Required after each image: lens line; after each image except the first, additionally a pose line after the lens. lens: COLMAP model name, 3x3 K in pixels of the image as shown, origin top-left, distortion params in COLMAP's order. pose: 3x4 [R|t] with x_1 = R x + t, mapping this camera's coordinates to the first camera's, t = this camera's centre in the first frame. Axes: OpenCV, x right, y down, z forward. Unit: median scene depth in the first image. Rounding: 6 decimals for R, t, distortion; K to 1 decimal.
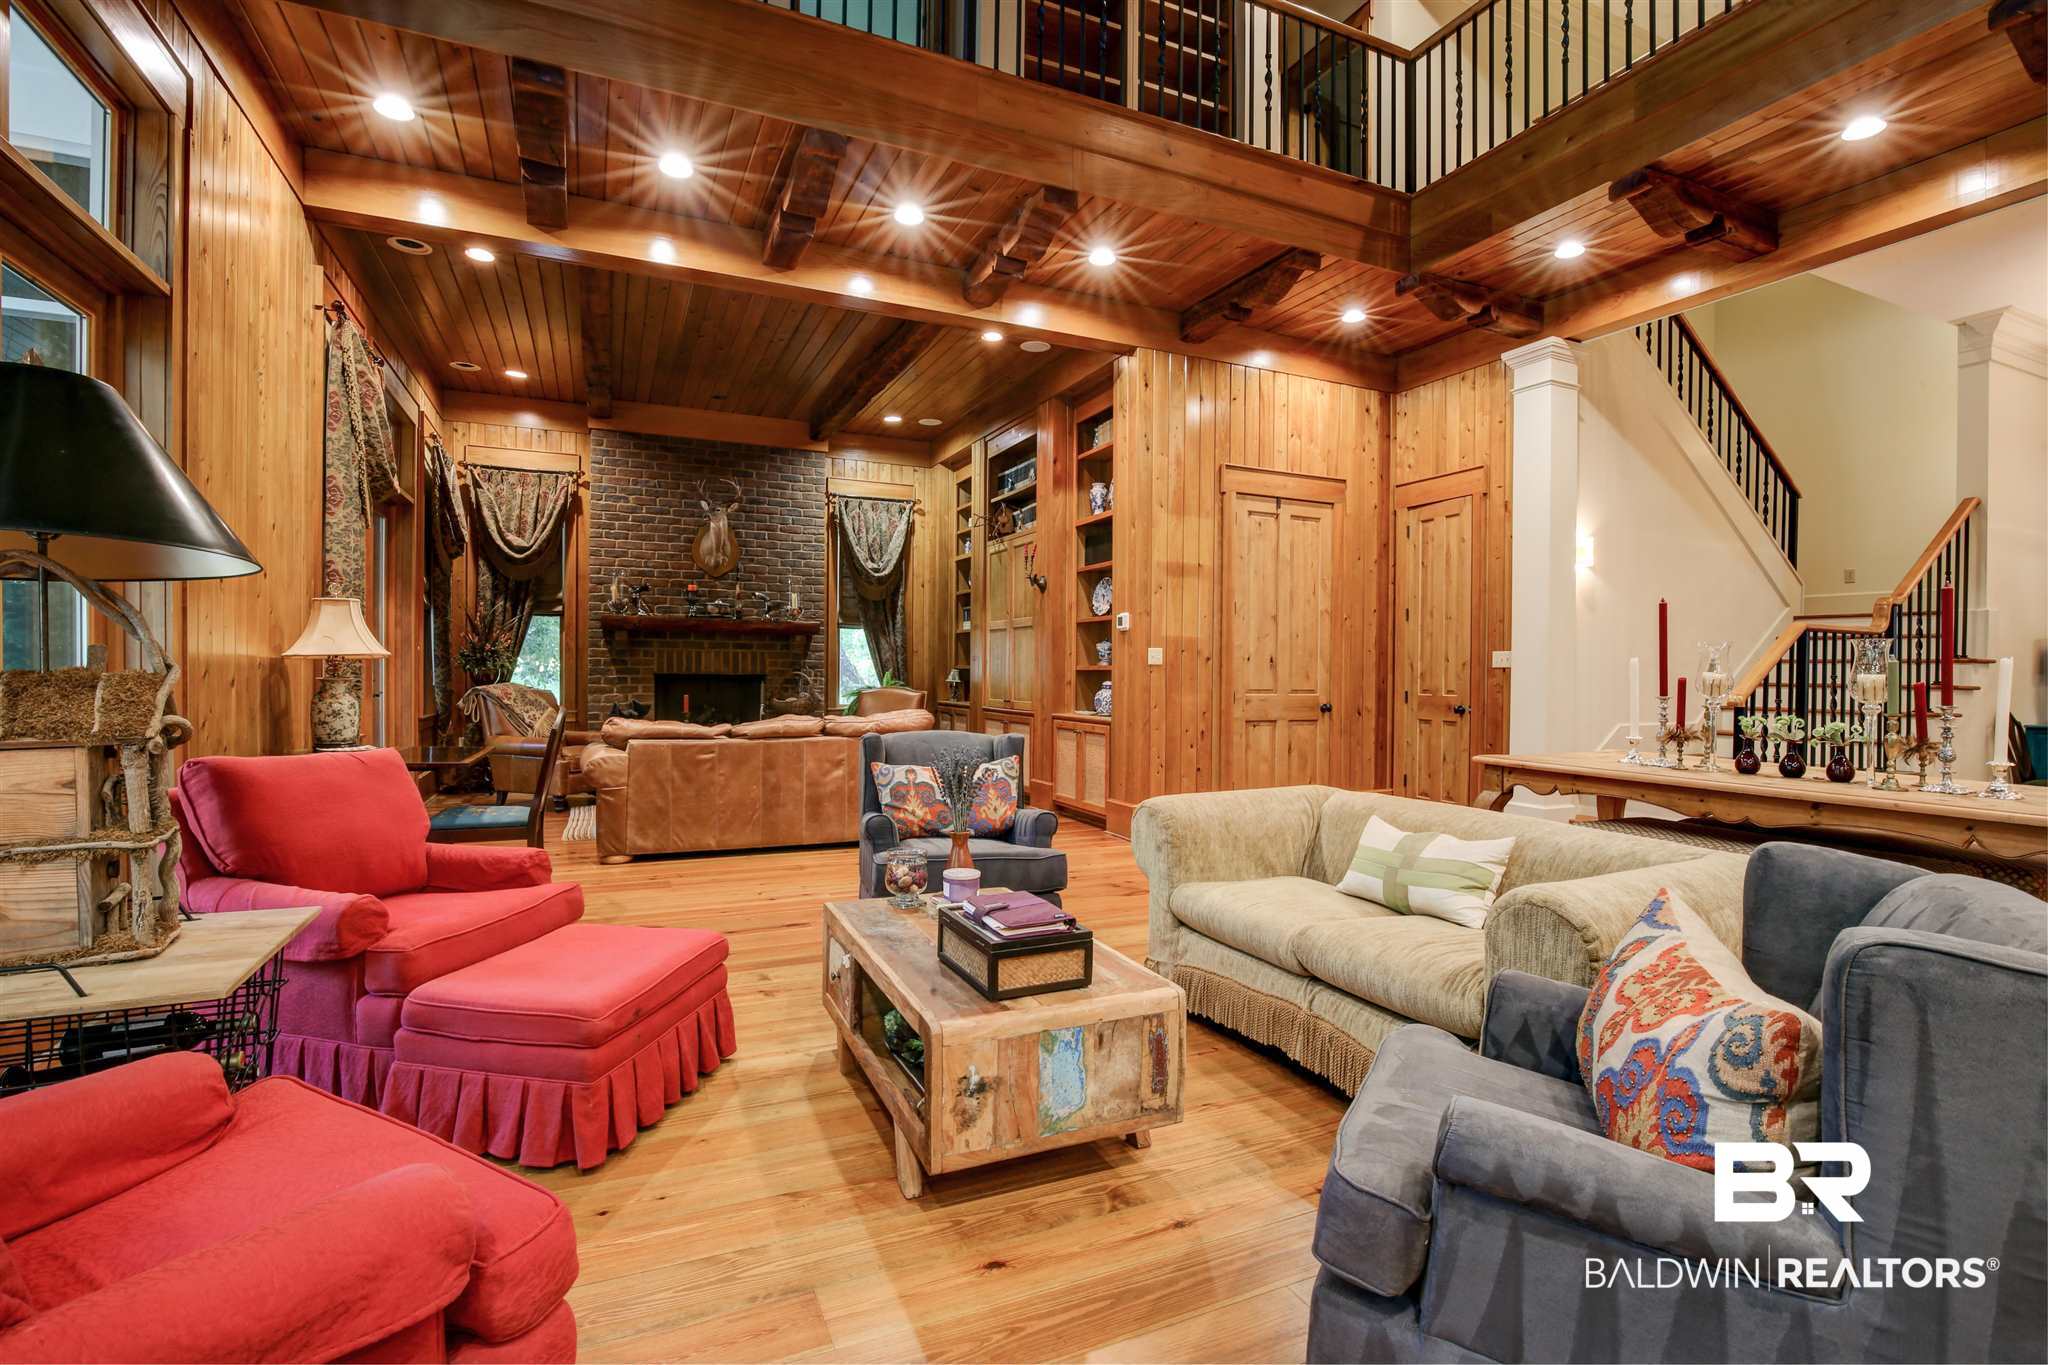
lens RADIAL K [[944.4, 0, 1034.8], [0, 944.4, 678.7], [0, 0, 1]] dist [-0.023605, 0.002544]
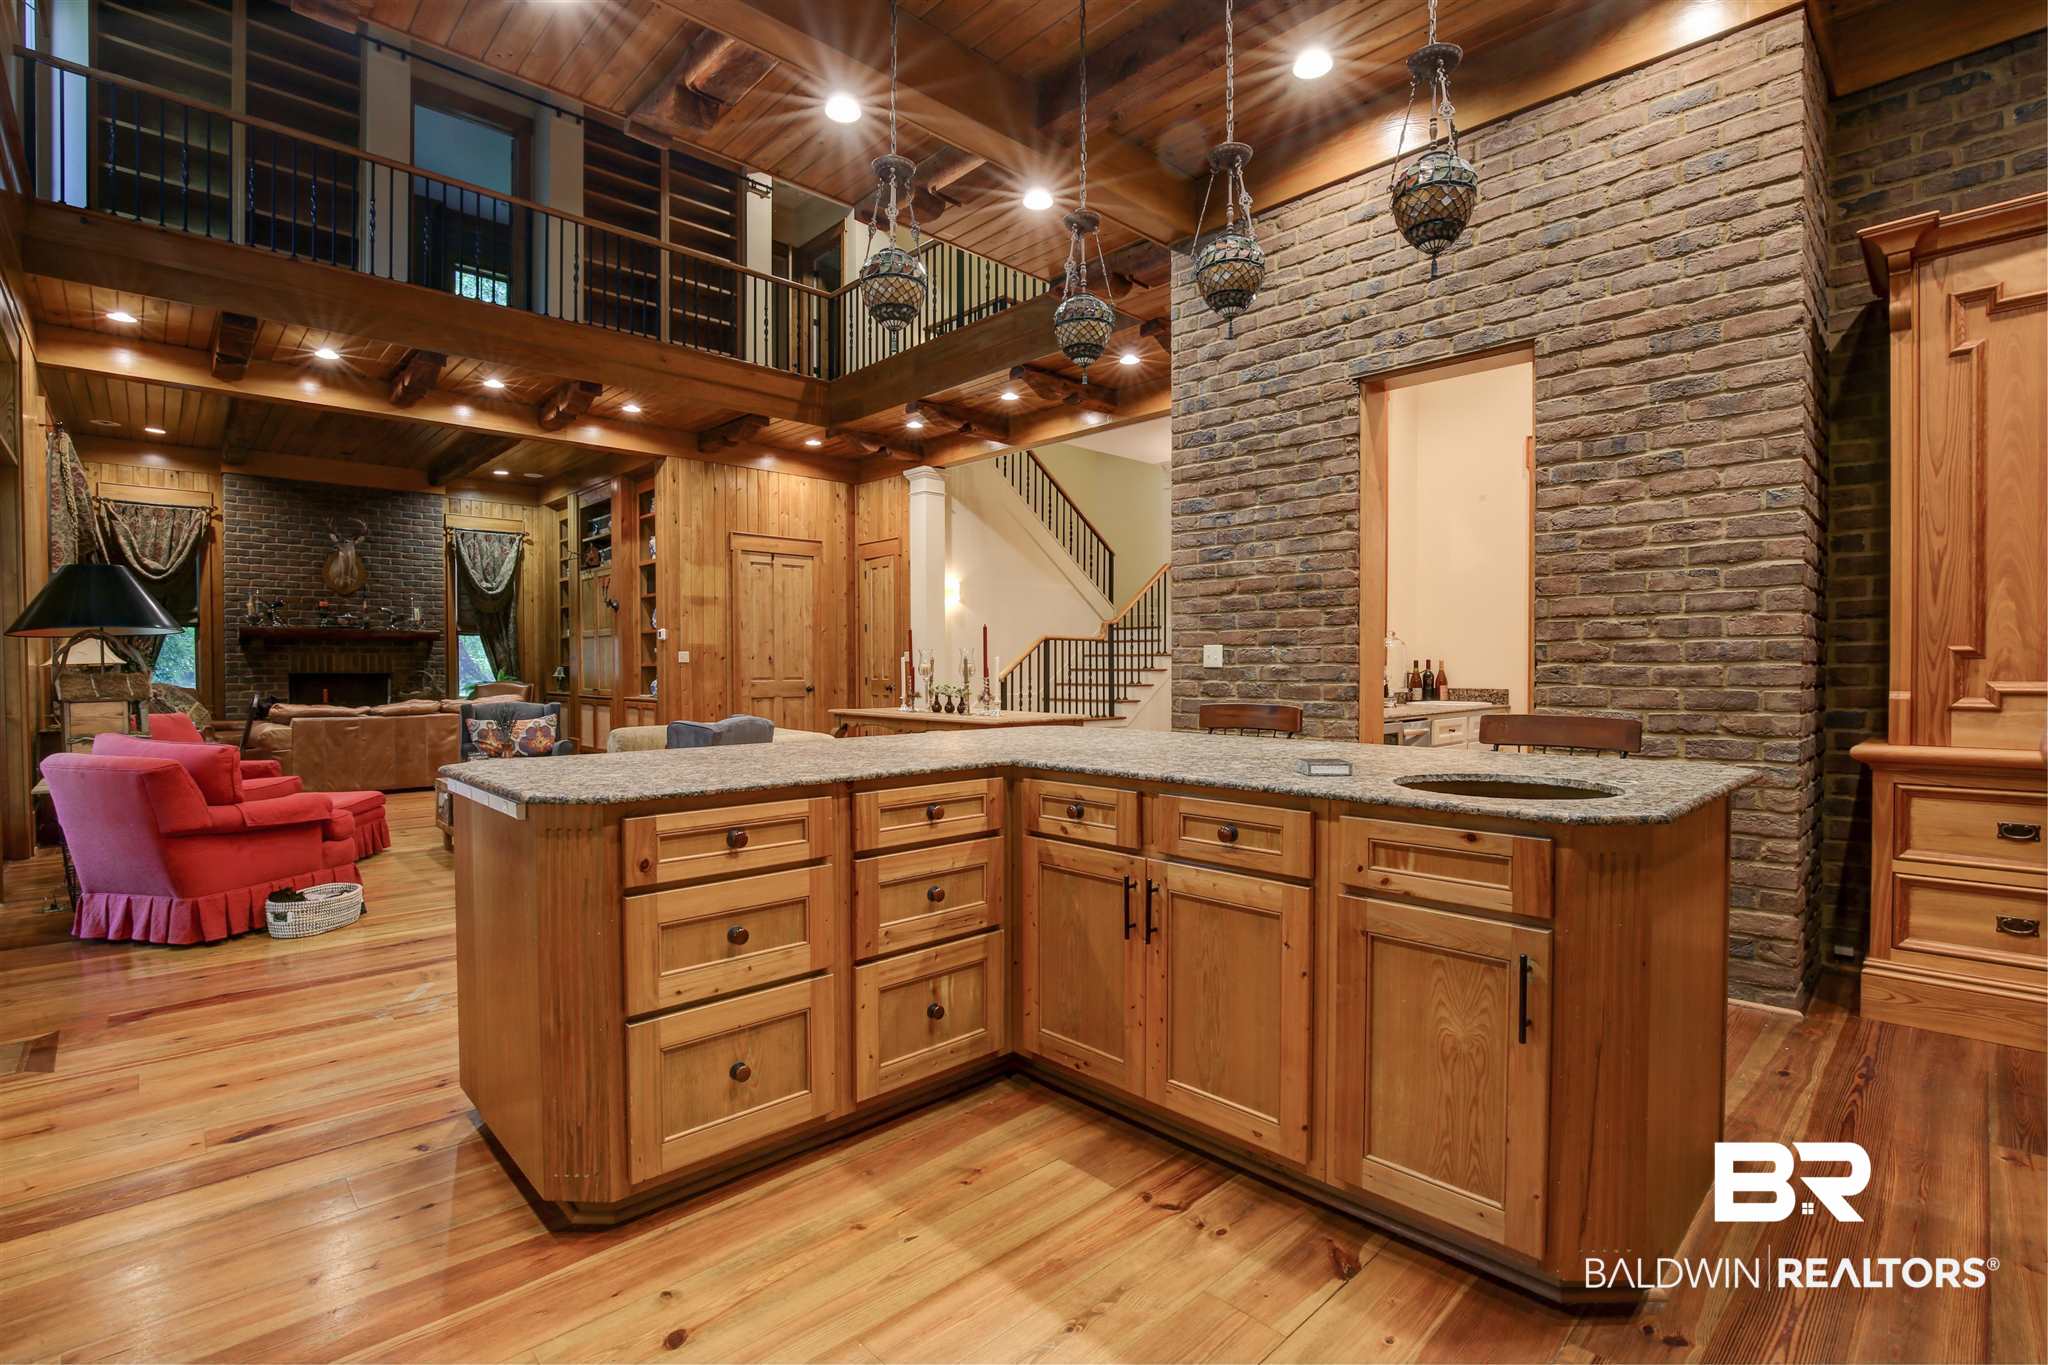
lens RADIAL K [[944.4, 0, 1022.0], [0, 944.4, 680.7], [0, 0, 1]] dist [-0.023605, 0.002544]
pose [[0.948095, -0.017424, 0.317509, 0.135002], [0.014405, 0.999826, 0.011855, 0.003814], [-0.317661, -0.006666, 0.948181, -0.527527]]
